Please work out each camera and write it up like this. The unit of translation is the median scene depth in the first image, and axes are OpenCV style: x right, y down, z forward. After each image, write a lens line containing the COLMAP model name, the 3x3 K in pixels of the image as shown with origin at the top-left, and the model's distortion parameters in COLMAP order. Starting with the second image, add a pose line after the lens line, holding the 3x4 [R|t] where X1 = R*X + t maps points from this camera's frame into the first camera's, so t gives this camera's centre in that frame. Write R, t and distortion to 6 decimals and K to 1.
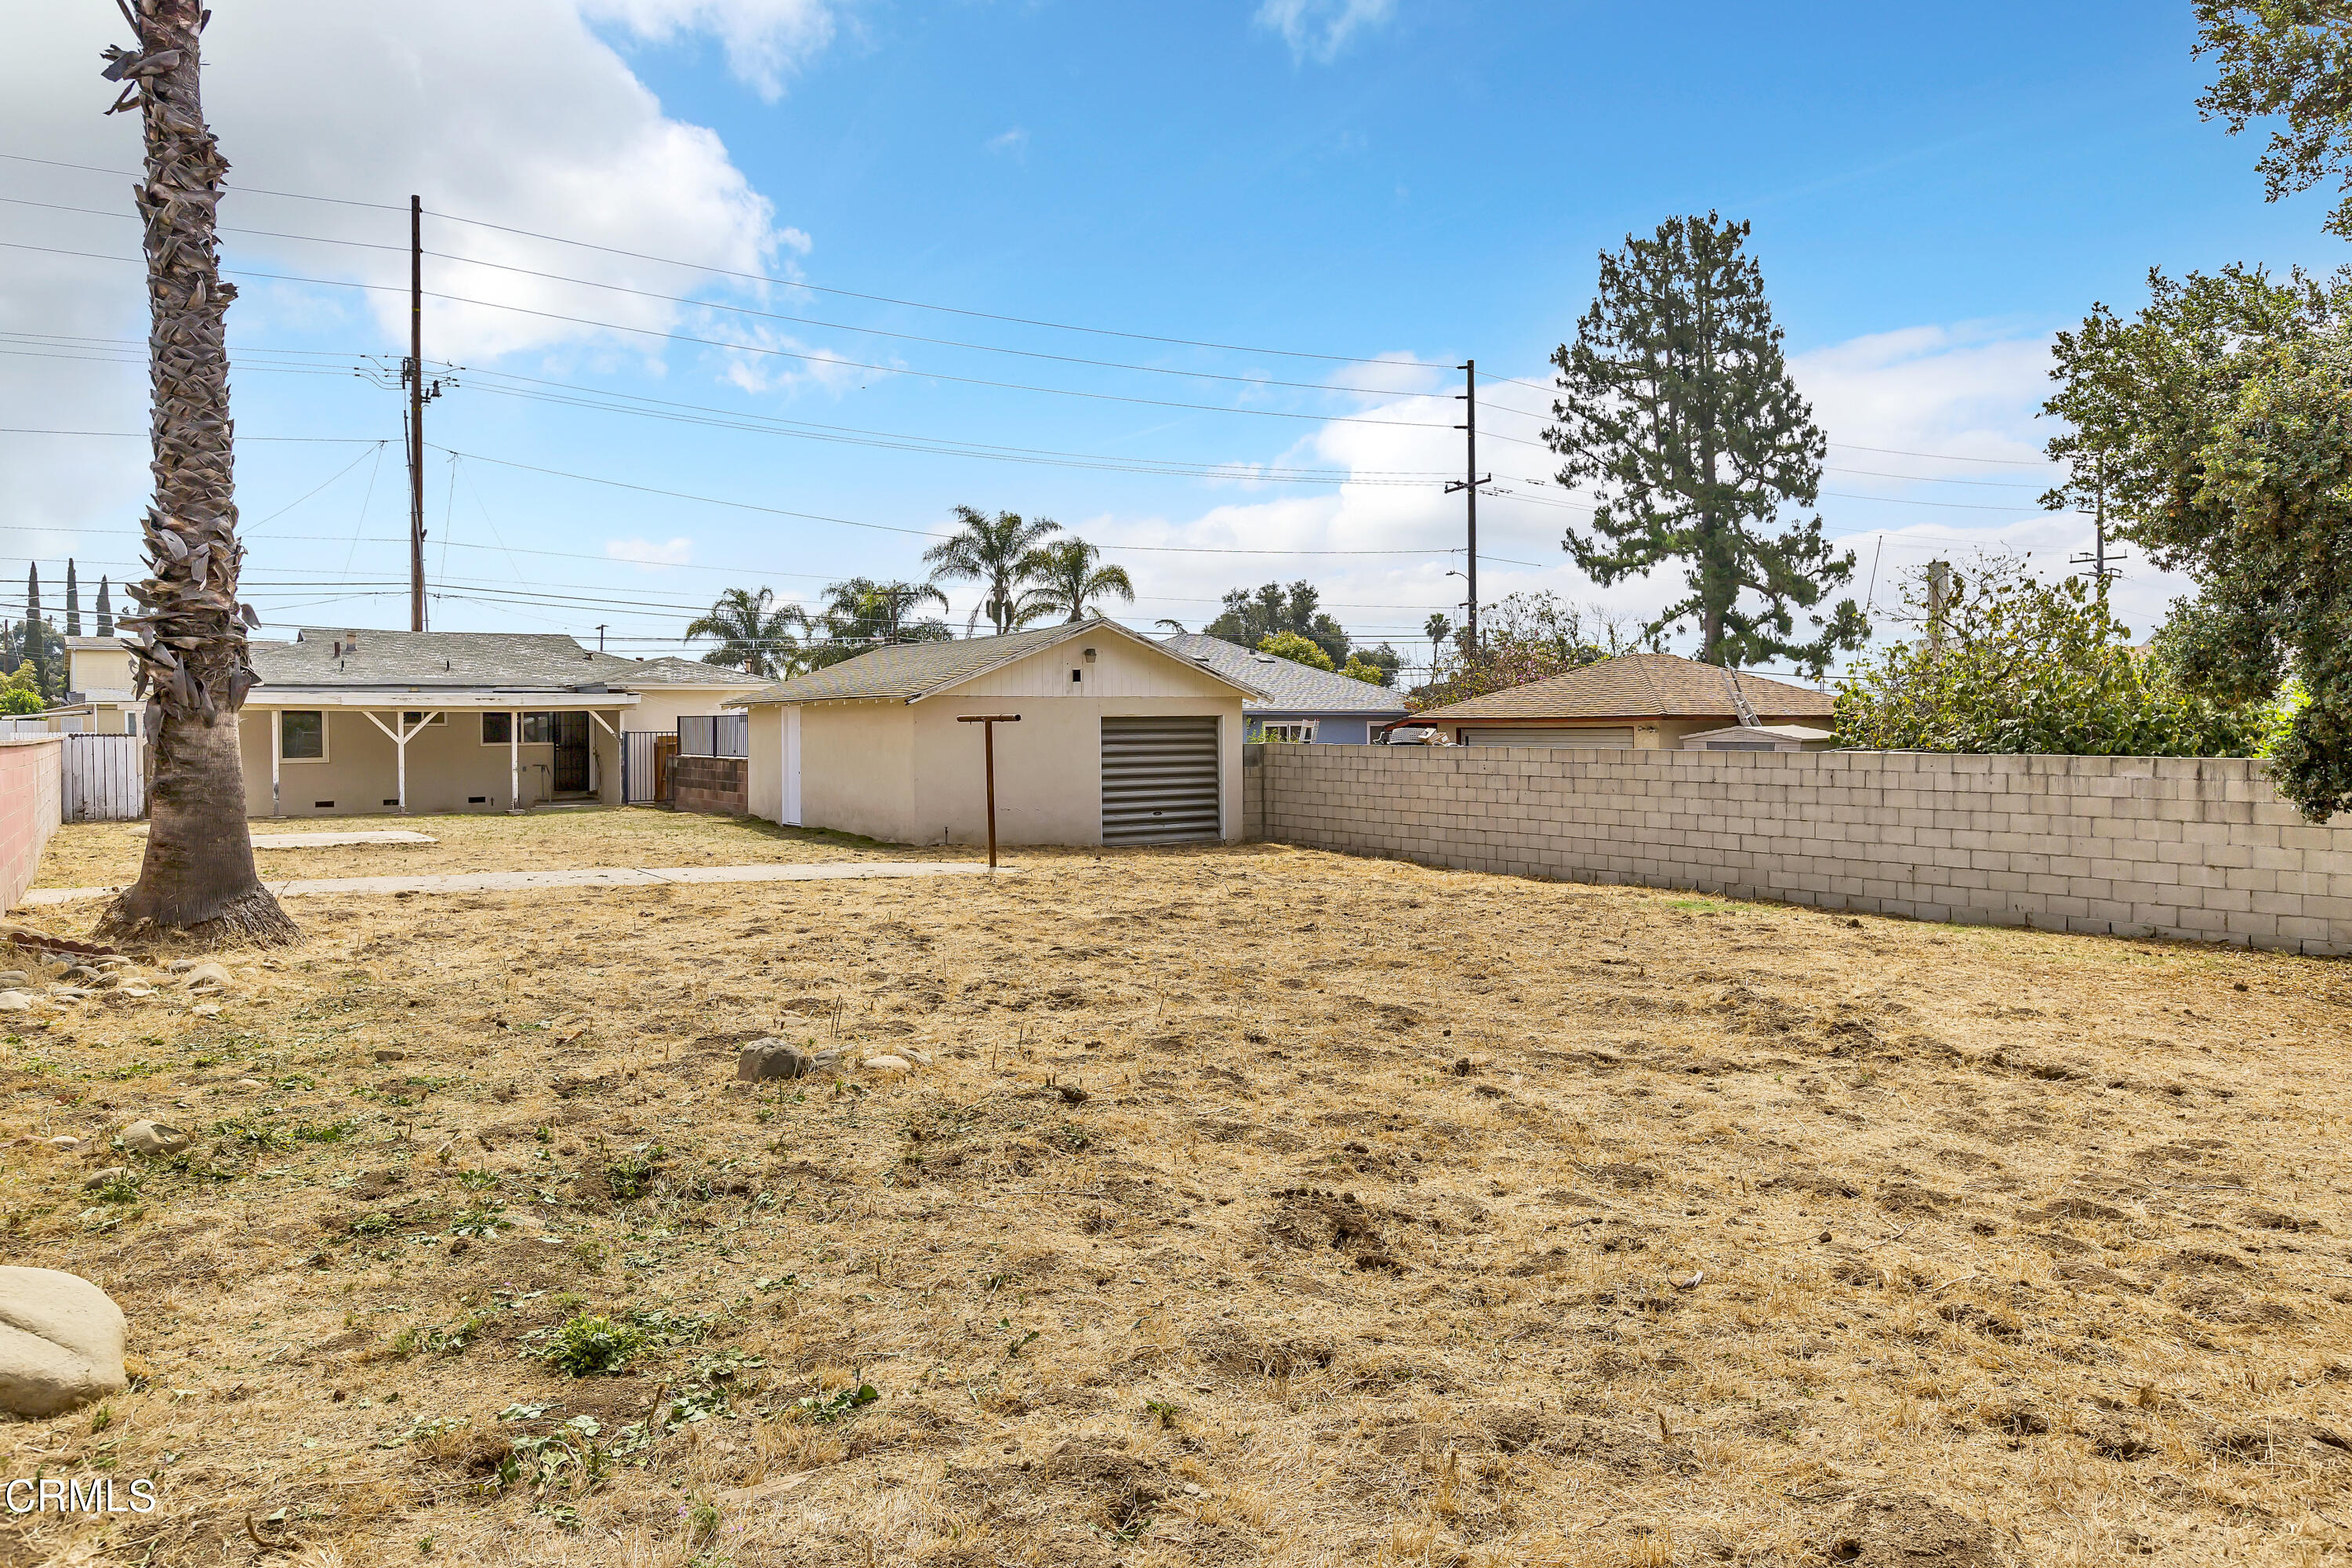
lens RADIAL K [[1569.1, 0, 1176.0], [0, 1569.1, 784.0], [0, 0, 1]] dist [-0.000155, -0.004841]
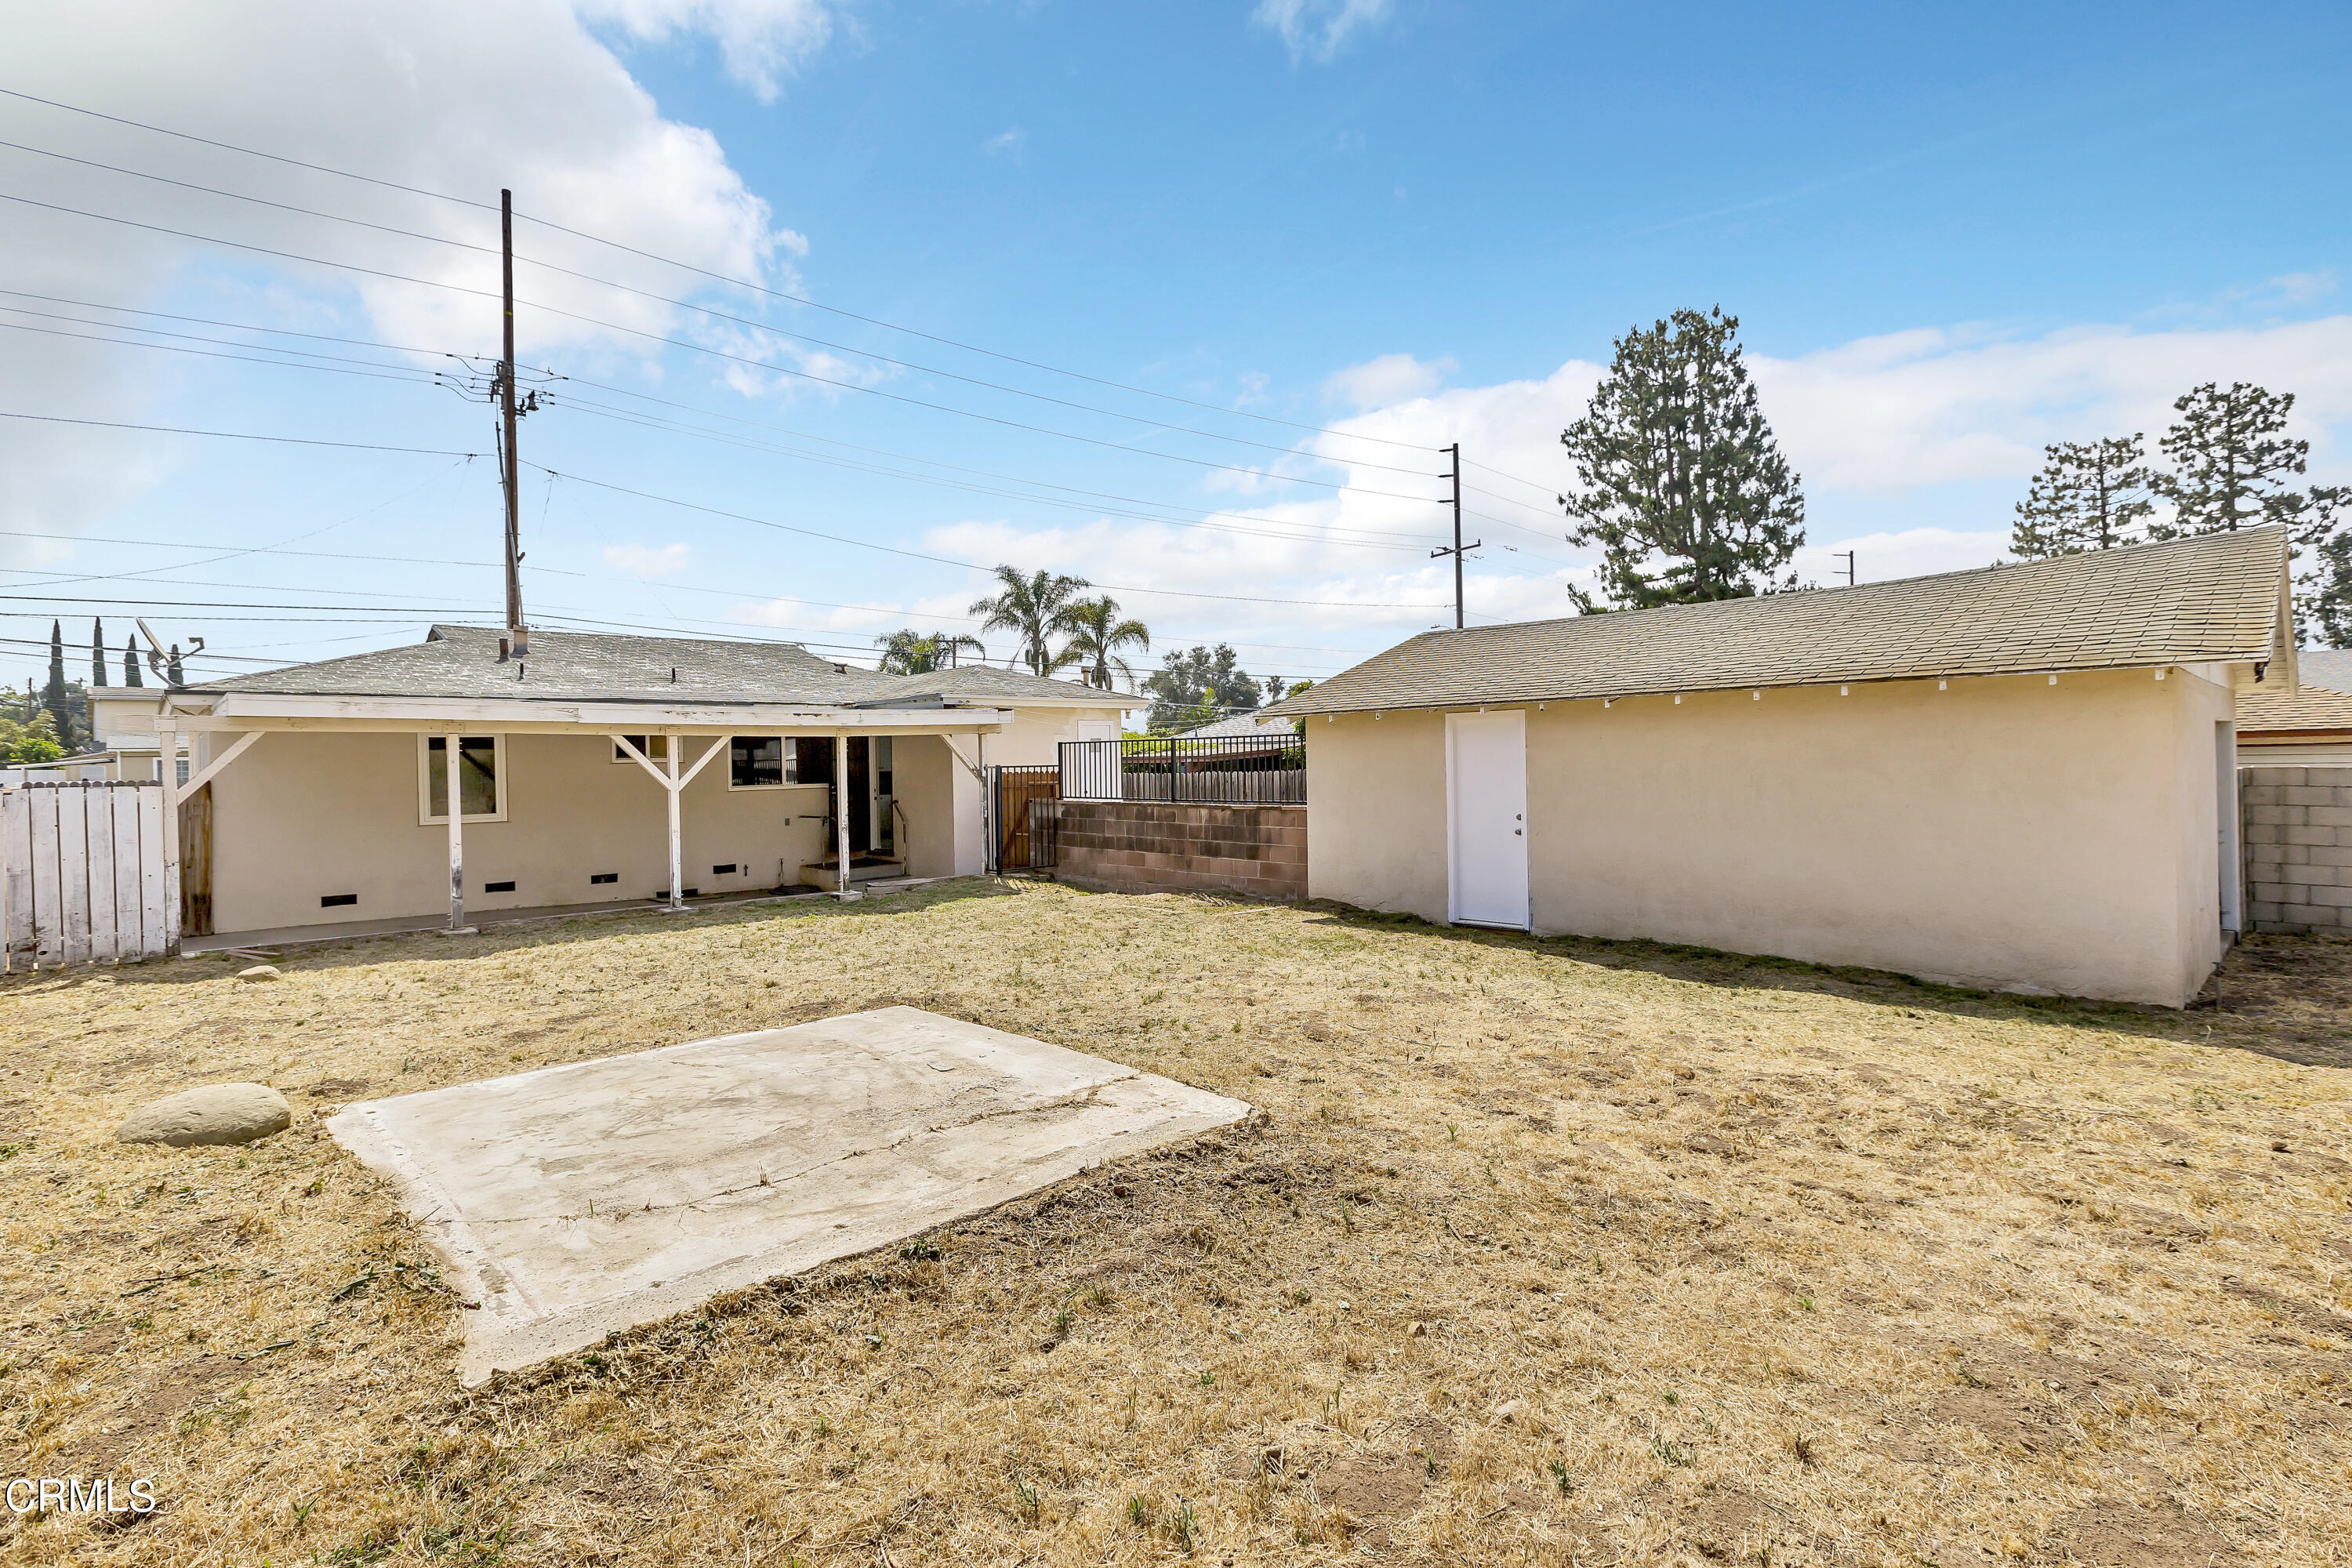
lens RADIAL K [[1104.3, 0, 1176.0], [0, 1104.3, 784.0], [0, 0, 1]] dist [0.000326, 0.000933]
pose [[0.987801, -0.015131, 0.154984, -0.148617], [0.017887, 0.999705, -0.016403, -0.007221], [-0.154690, 0.018975, 0.987781, 0.224352]]
